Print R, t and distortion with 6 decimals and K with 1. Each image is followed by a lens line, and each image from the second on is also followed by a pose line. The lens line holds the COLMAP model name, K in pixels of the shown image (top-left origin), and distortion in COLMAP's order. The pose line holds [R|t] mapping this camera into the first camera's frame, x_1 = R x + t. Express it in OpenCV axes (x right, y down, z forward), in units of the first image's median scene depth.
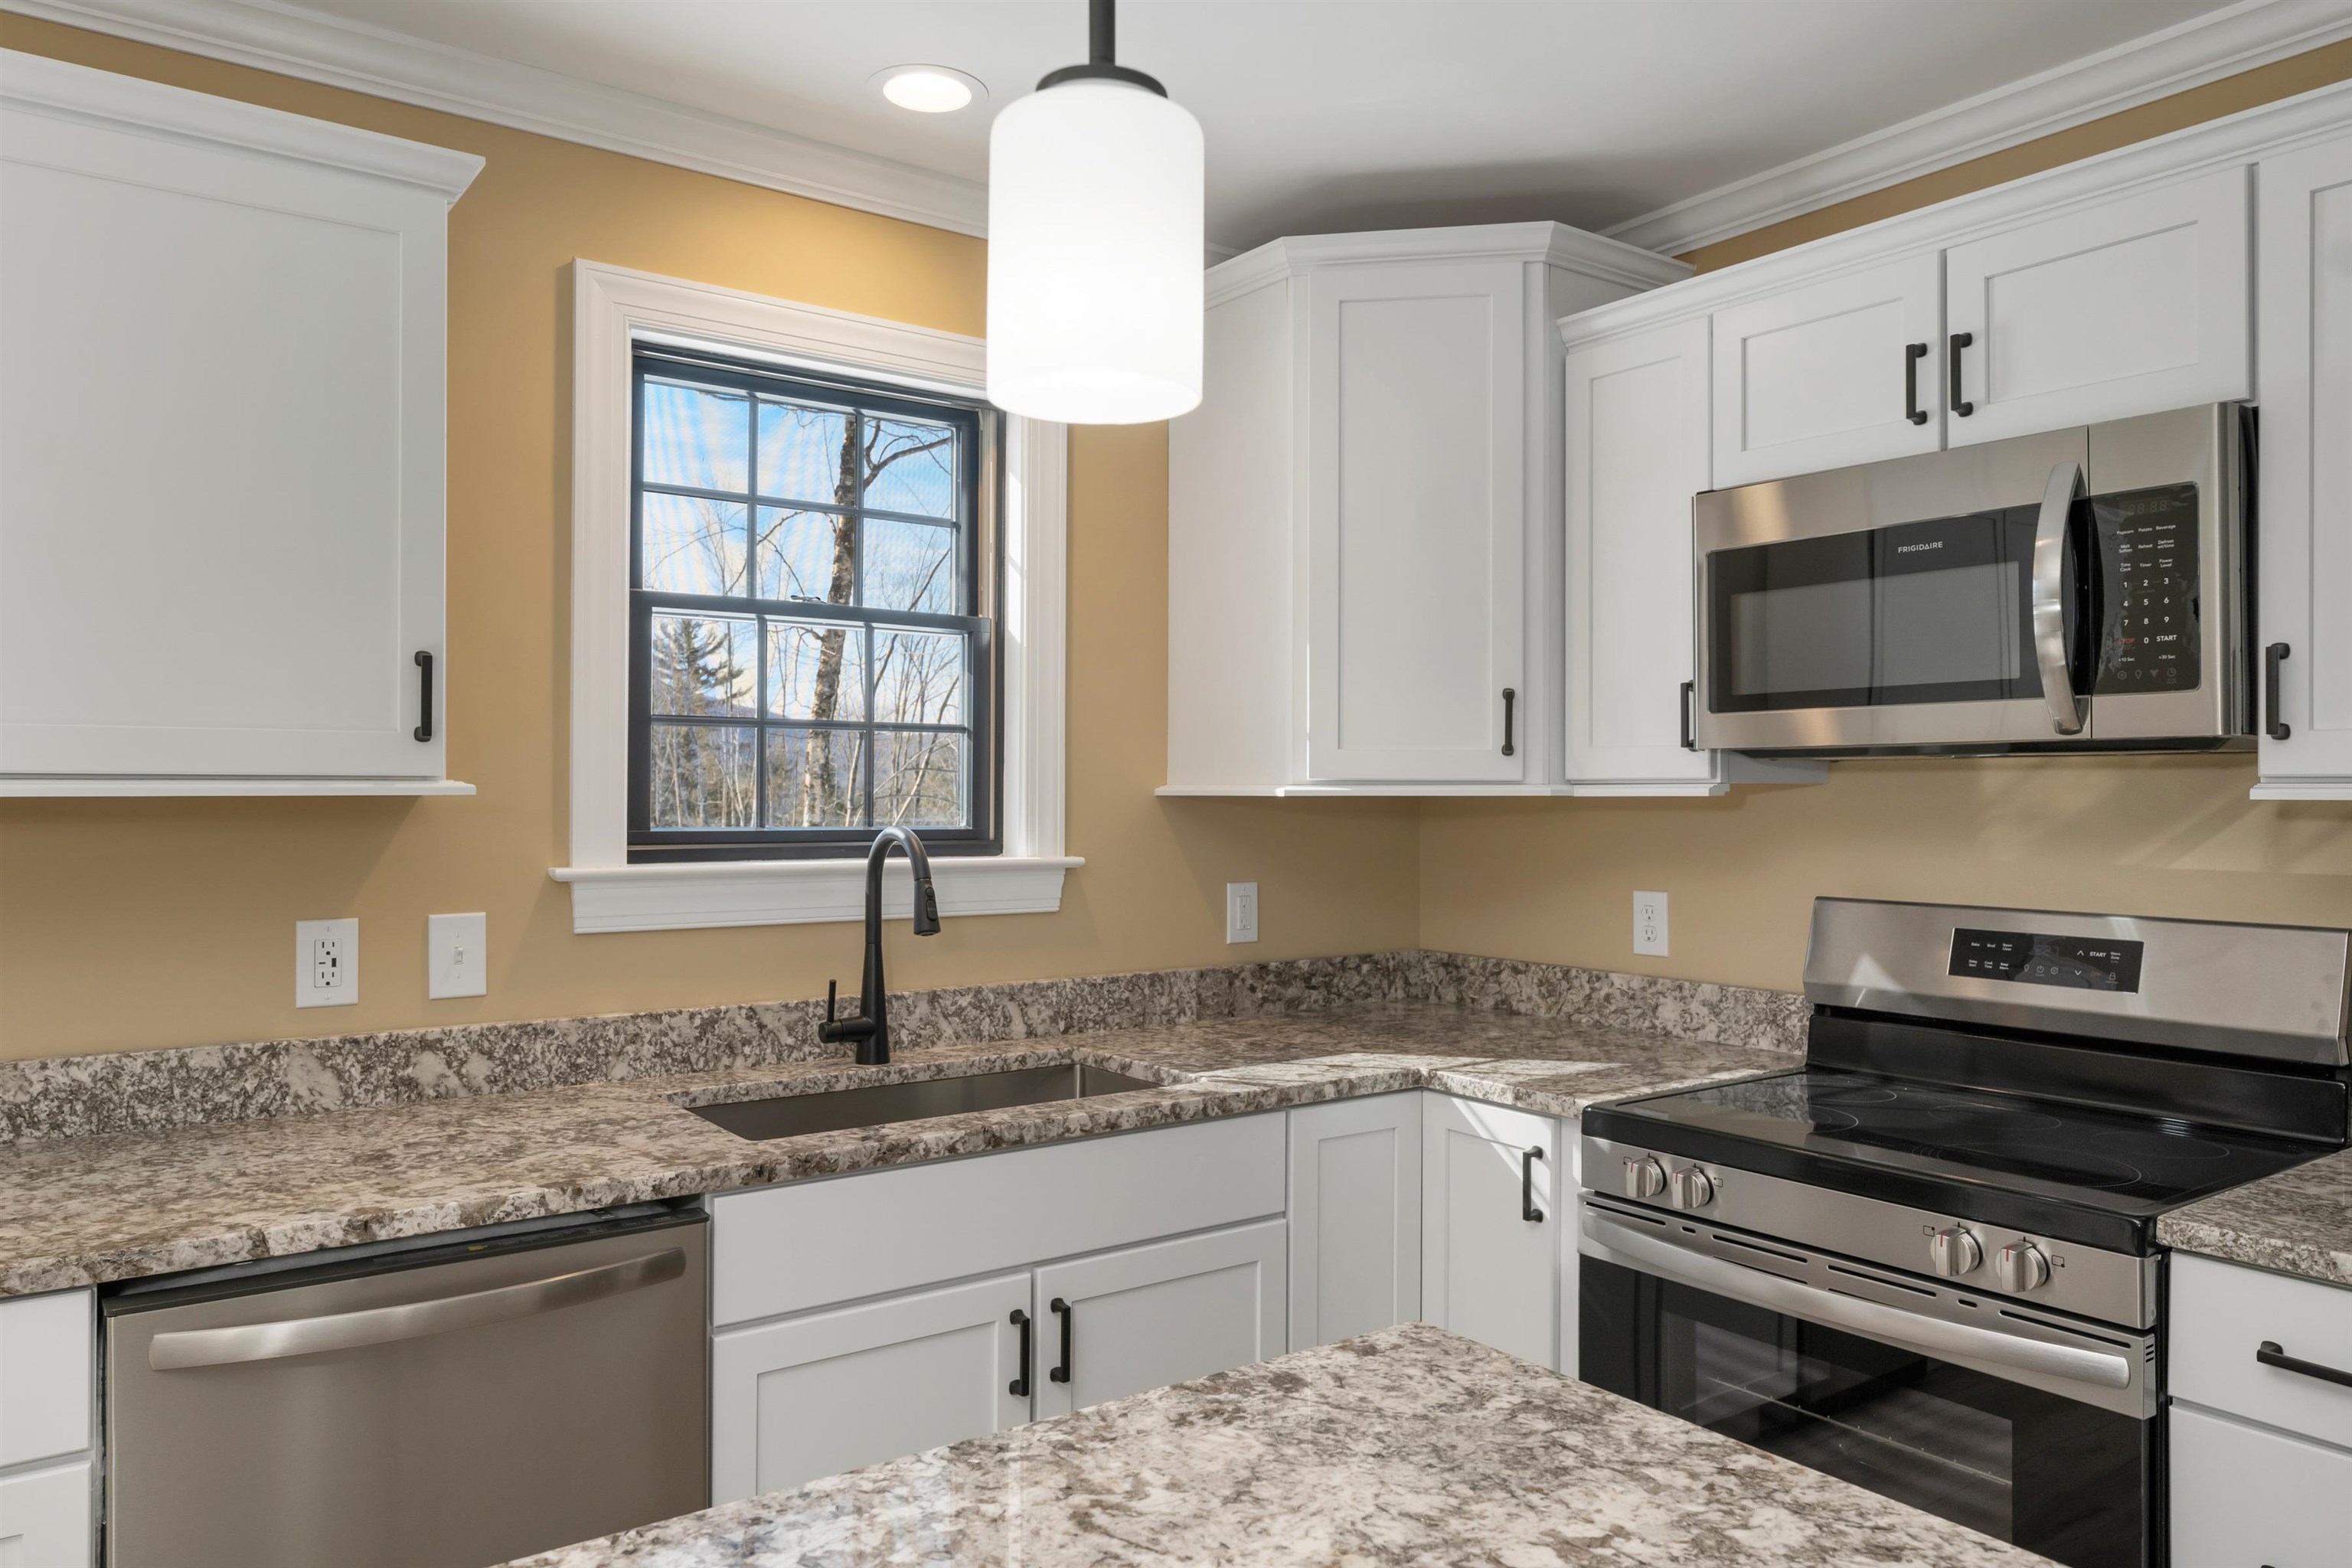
lens RADIAL K [[1605.4, 0, 1169.0], [0, 1605.4, 780.8], [0, 0, 1]] dist [-0.000296, 0.001313]
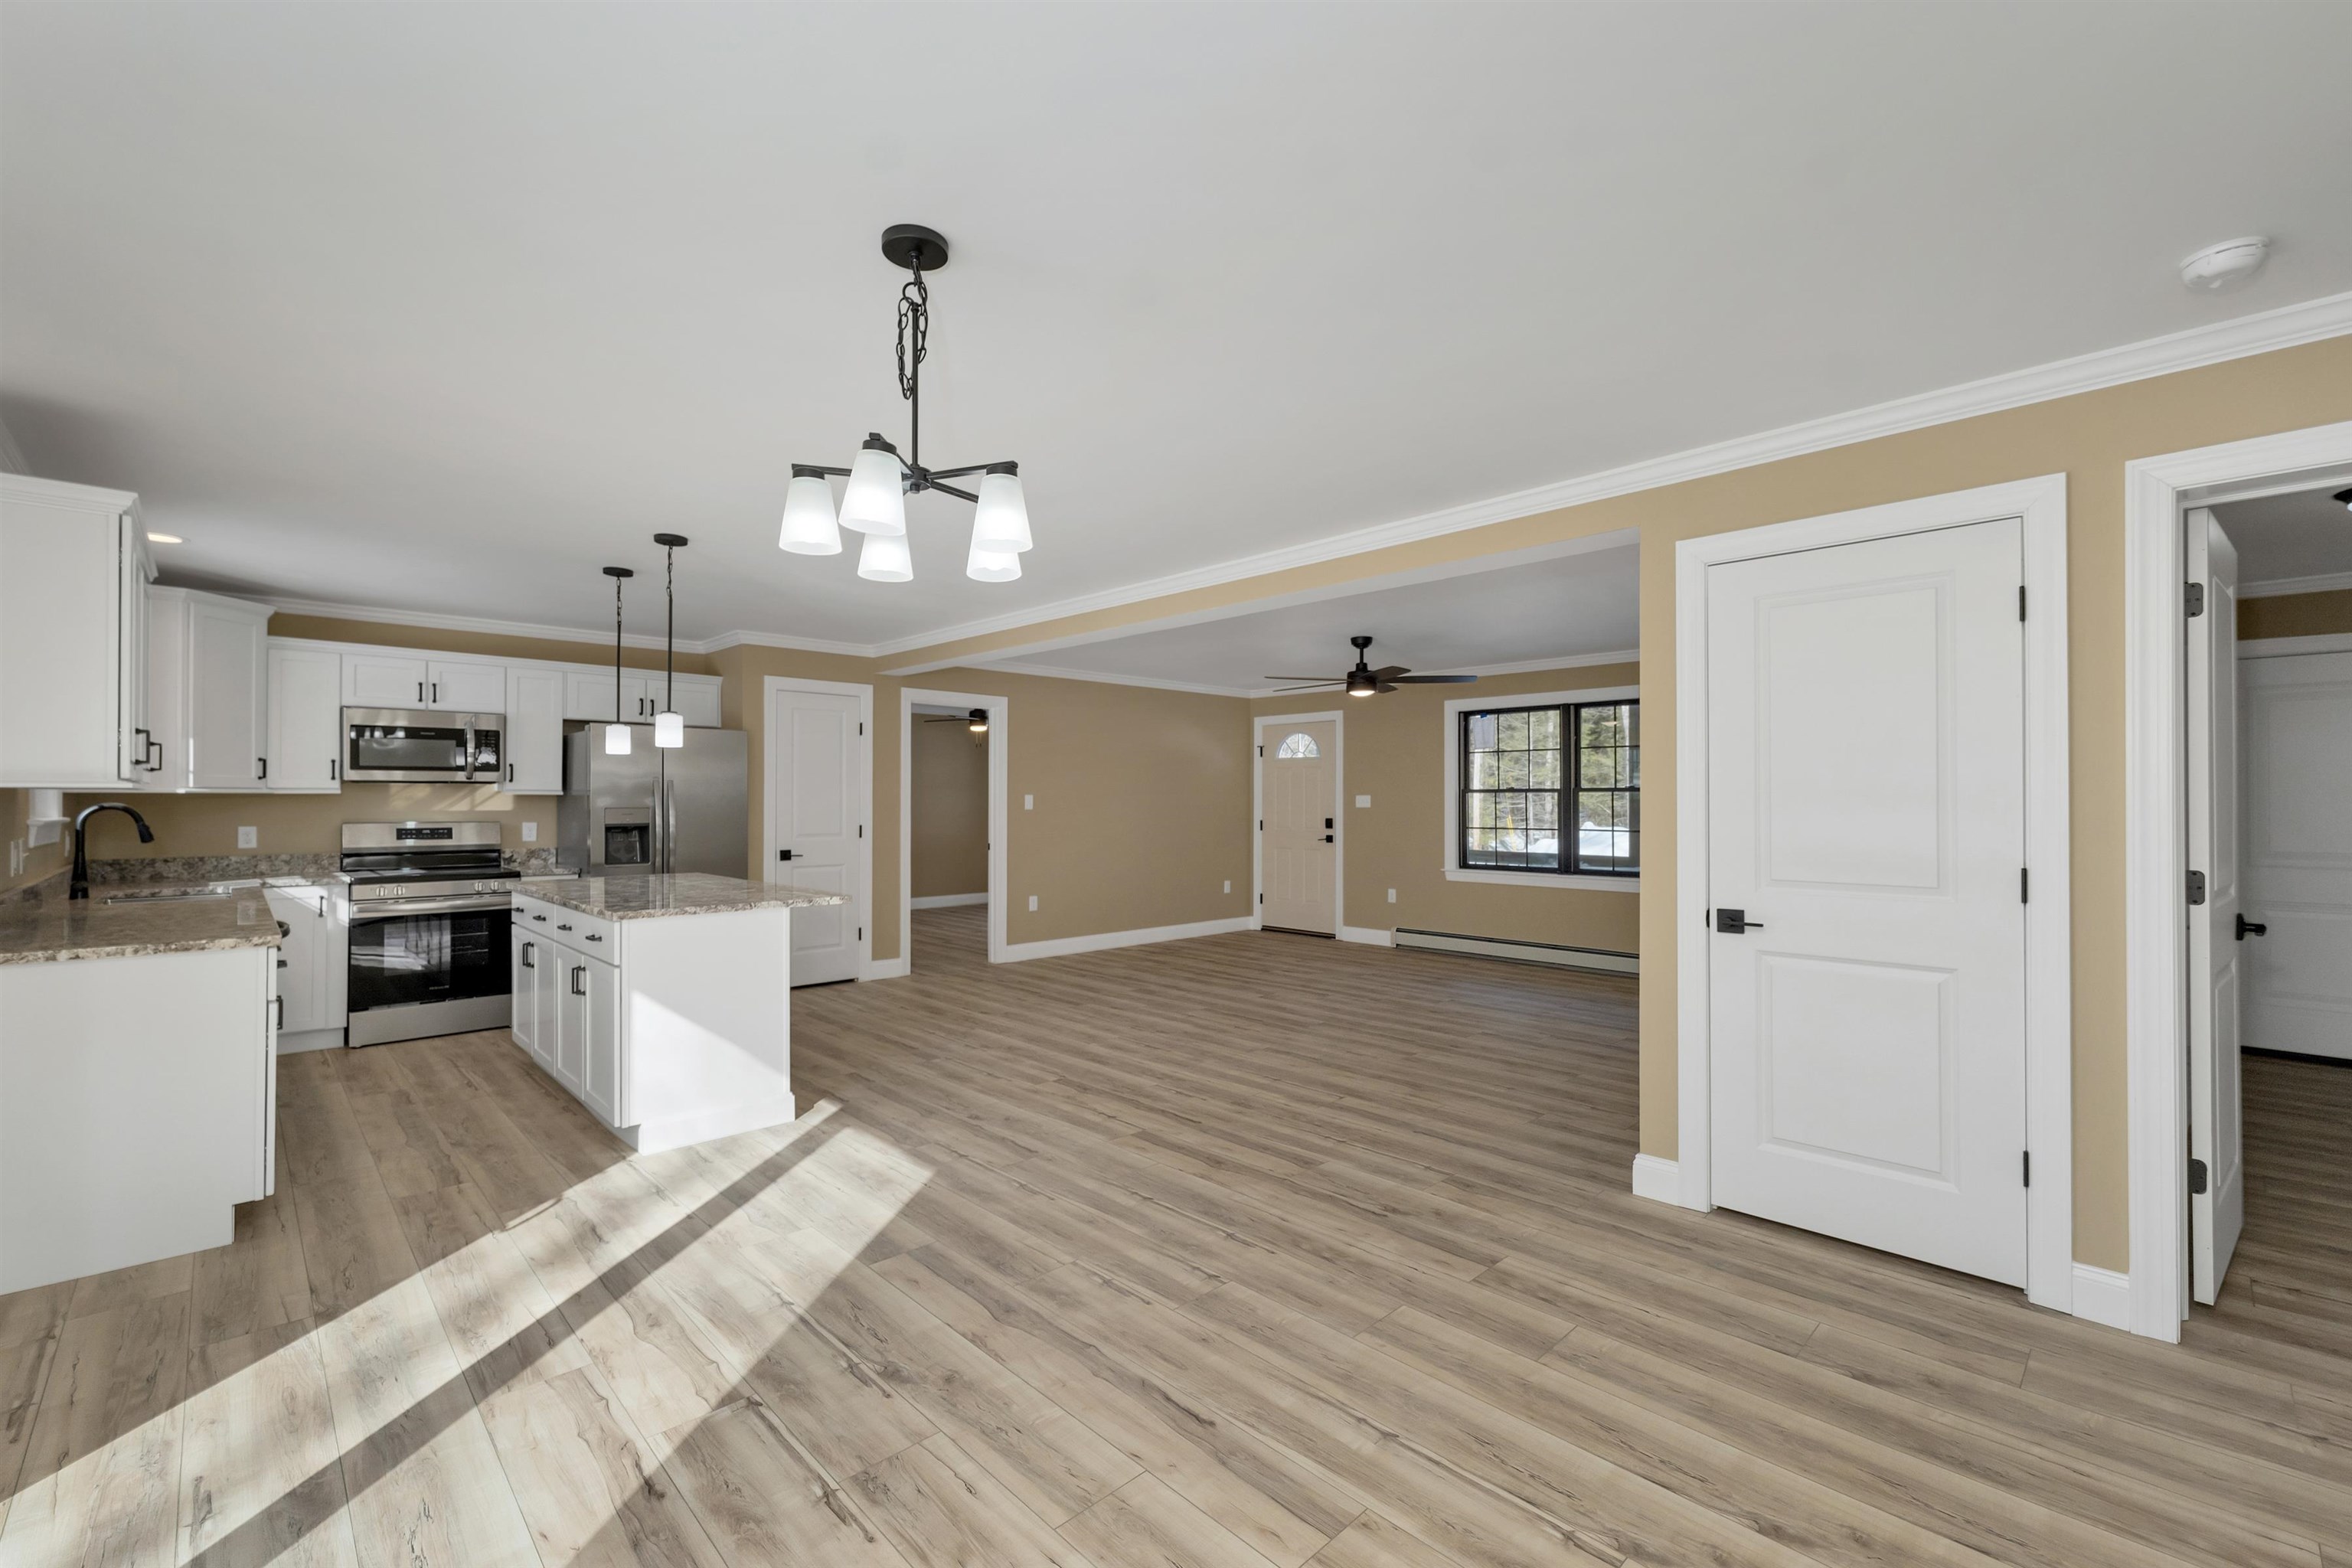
lens RADIAL K [[981.8, 0, 1168.4], [0, 981.8, 798.6], [0, 0, 1]] dist [0.001838, -0.000047]
pose [[-0.137351, -0.000109, 0.990522, -2.253563], [-0.006554, 0.999978, -0.000799, 0.012068], [-0.990501, -0.006602, -0.137349, -0.537901]]
